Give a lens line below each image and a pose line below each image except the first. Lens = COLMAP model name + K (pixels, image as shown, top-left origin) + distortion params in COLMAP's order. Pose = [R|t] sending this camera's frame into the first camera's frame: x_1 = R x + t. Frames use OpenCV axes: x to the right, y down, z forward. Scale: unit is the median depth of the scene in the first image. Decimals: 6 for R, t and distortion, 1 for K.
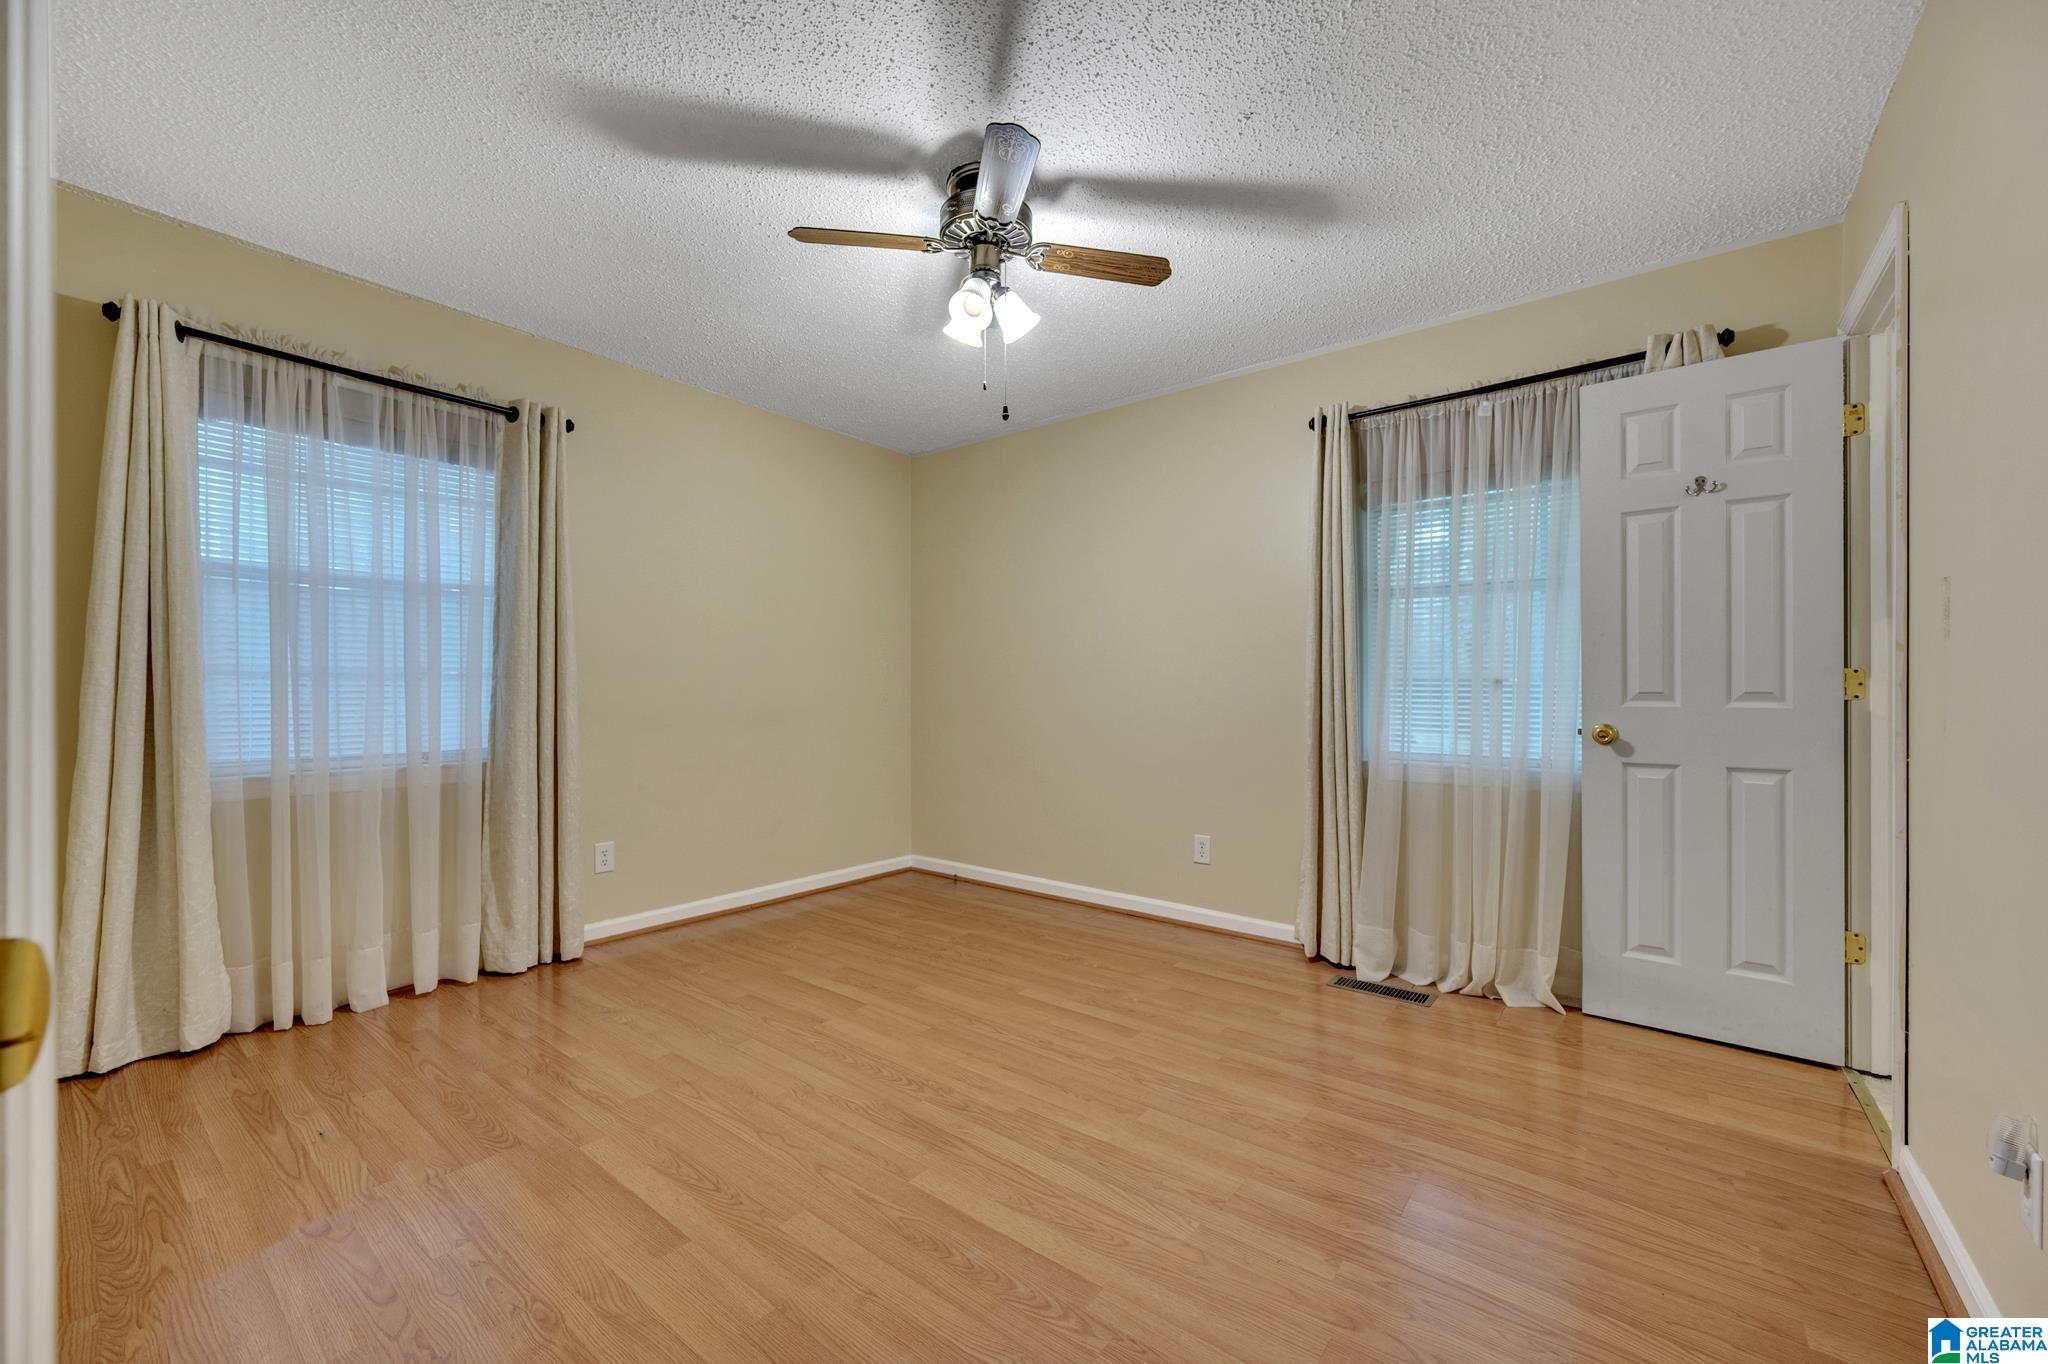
lens RADIAL K [[804.1, 0, 1028.1], [0, 804.1, 688.7], [0, 0, 1]] dist [-0.002289, 0.000031]
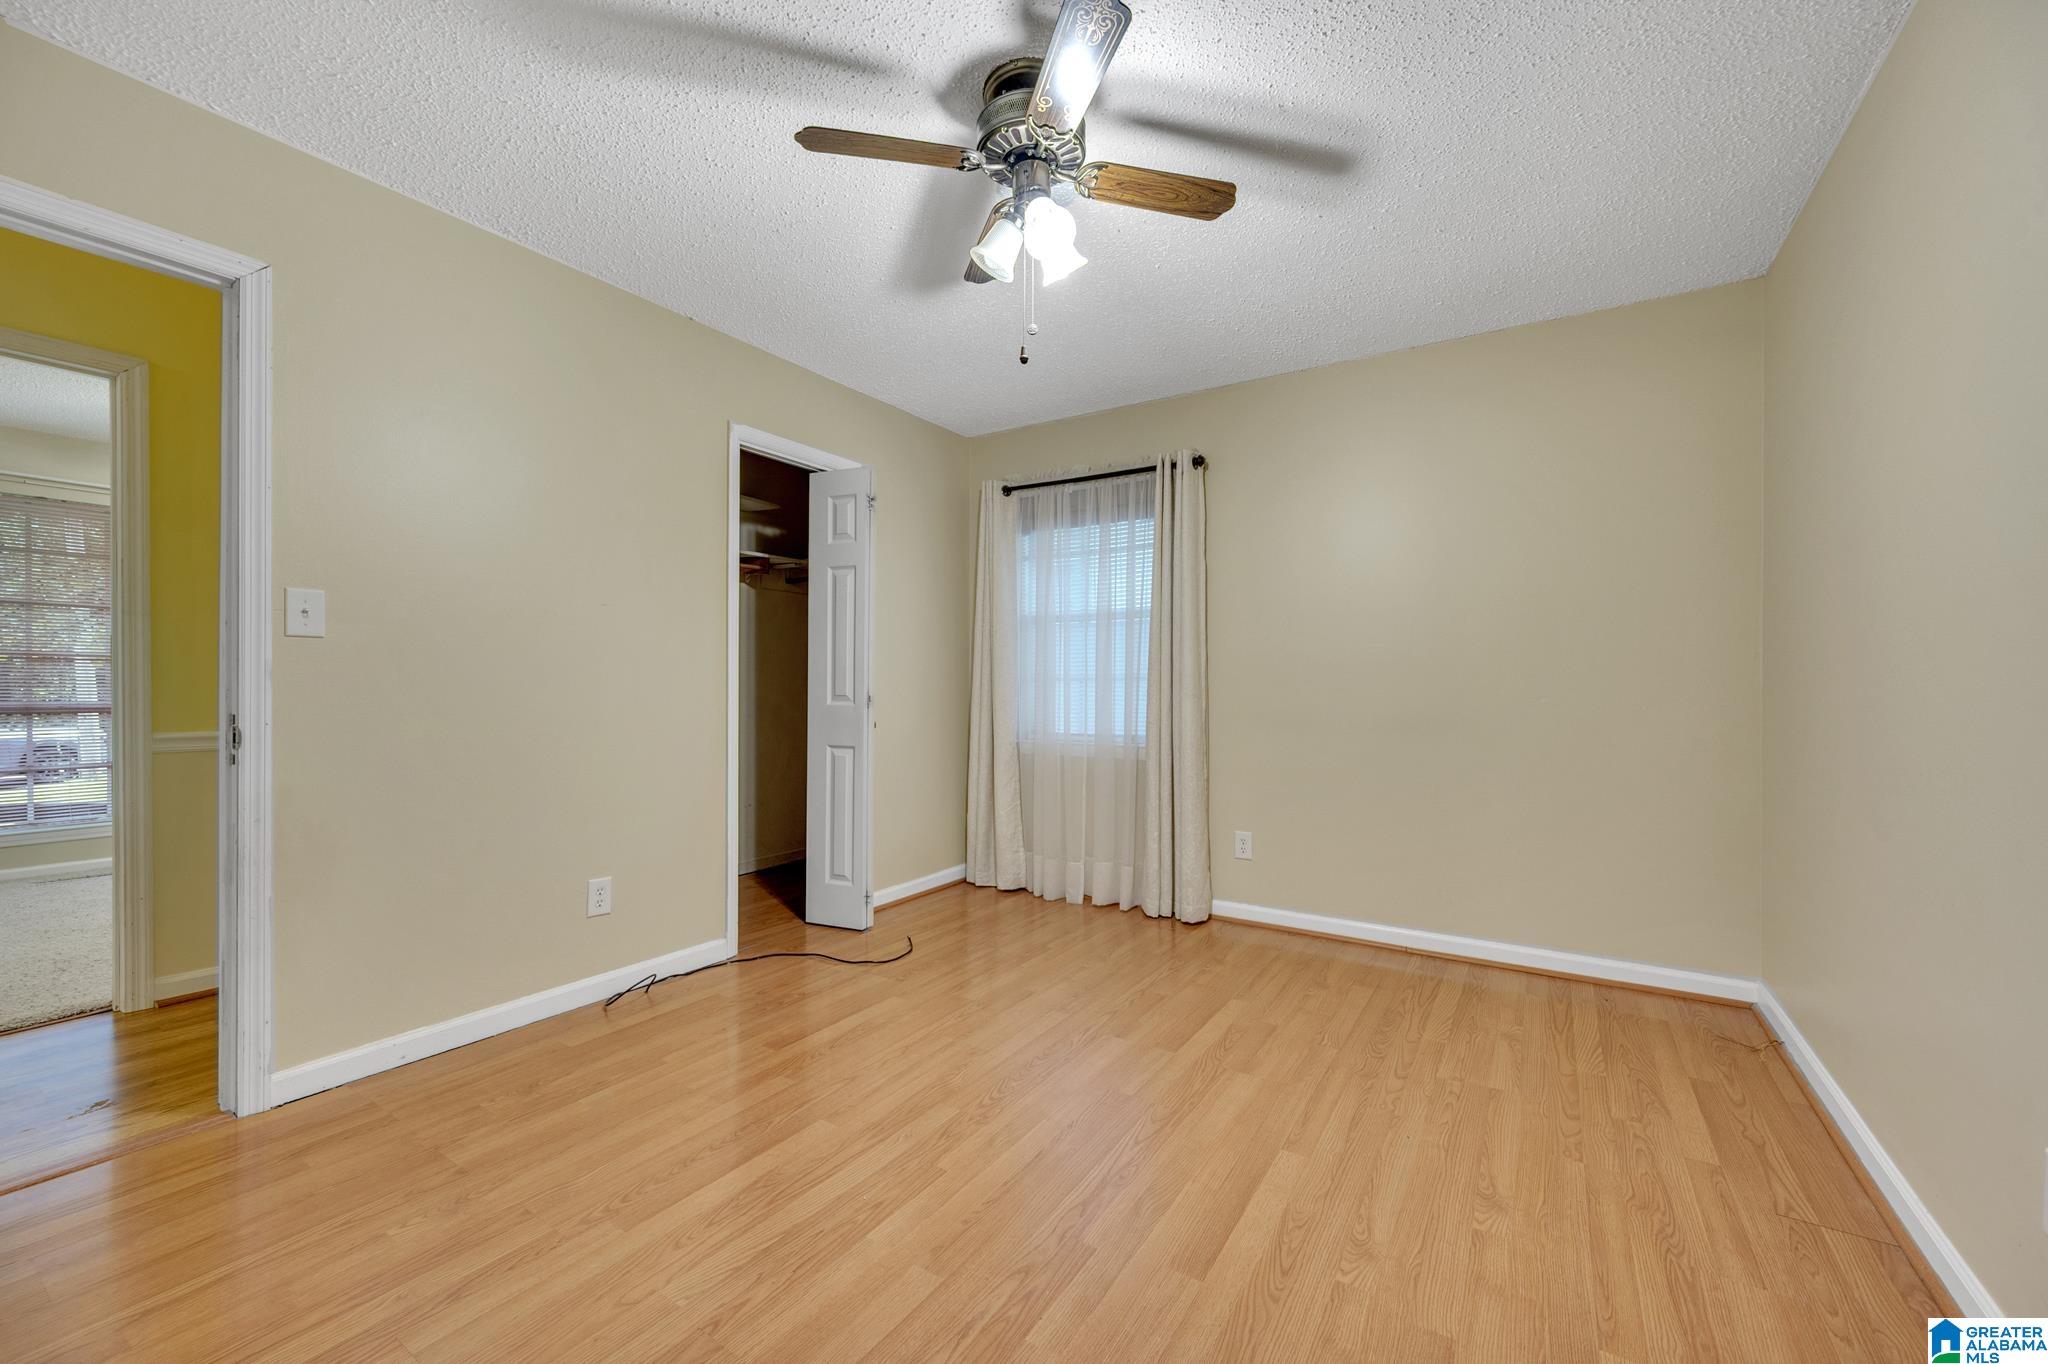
lens RADIAL K [[804.1, 0, 1028.1], [0, 804.1, 688.7], [0, 0, 1]] dist [-0.002289, 0.000031]
pose [[0.093733, -0.000658, -0.995597, 0.620191], [-0.003828, 0.999992, -0.001022, 0.001999], [0.995590, 0.003907, 0.093730, 0.723385]]
